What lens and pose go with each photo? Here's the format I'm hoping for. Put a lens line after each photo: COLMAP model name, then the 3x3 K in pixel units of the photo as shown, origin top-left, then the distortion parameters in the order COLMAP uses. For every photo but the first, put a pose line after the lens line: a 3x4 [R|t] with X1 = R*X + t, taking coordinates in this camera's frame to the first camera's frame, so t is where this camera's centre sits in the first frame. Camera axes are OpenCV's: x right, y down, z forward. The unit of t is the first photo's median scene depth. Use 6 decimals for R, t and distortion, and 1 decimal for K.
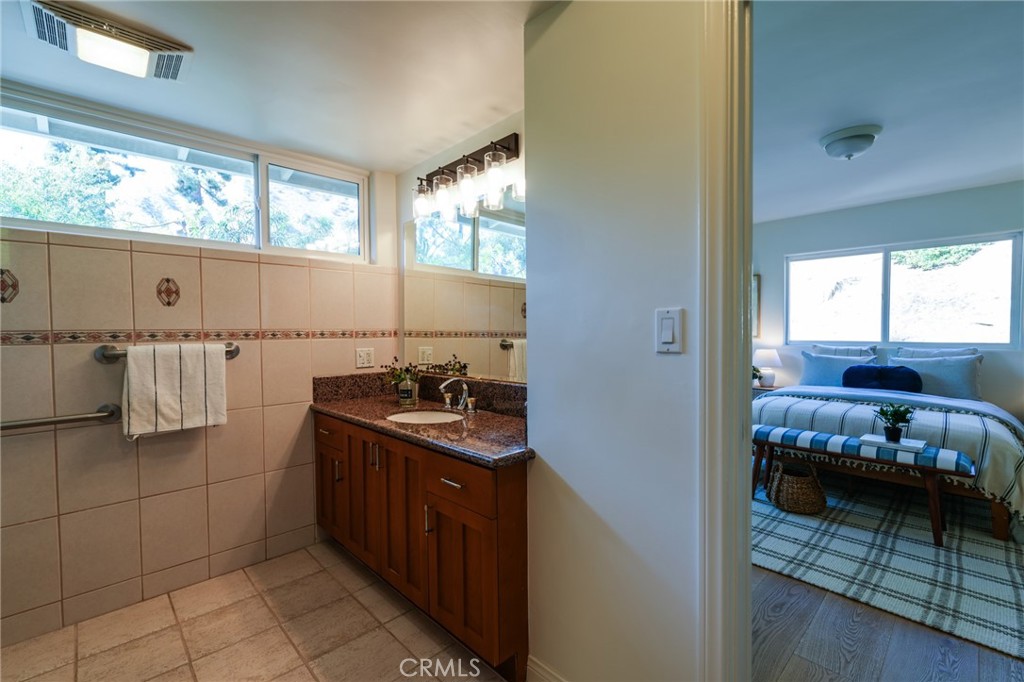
lens RADIAL K [[447.8, 0, 513.9], [0, 447.8, 341.8], [0, 0, 1]] dist [0.000203, 0.000186]
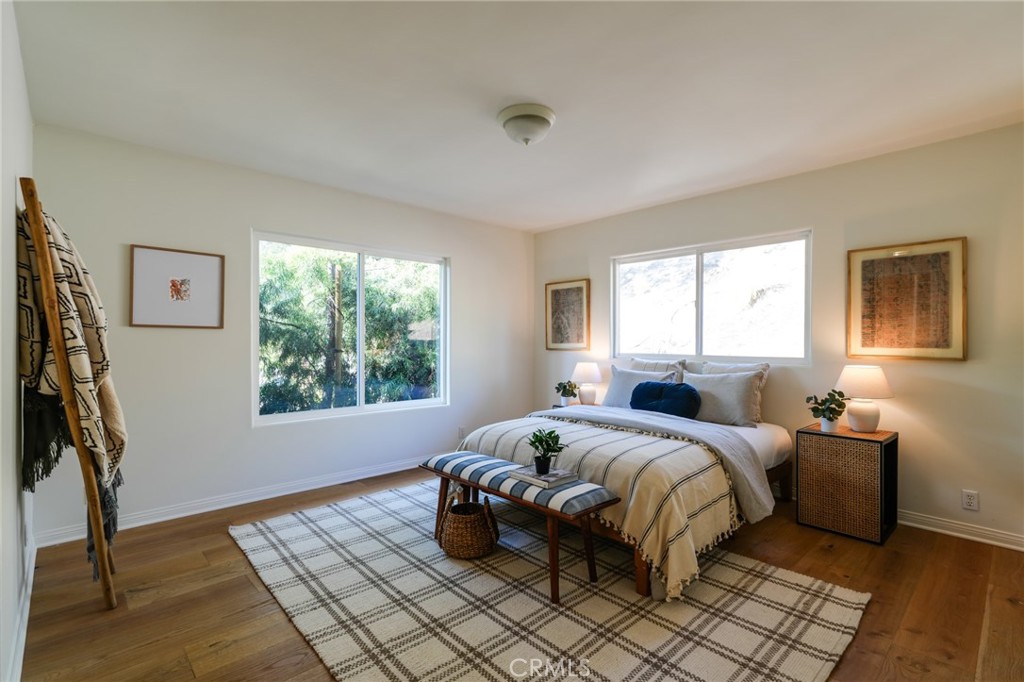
lens RADIAL K [[480.6, 0, 536.6], [0, 480.6, 340.3], [0, 0, 1]] dist [0.001372, -0.000318]
pose [[0.999983, 0.005788, -0.000947, 0.796781], [-0.005809, 0.999674, -0.024871, -0.006029], [0.000803, 0.024876, 0.999690, 0.085032]]
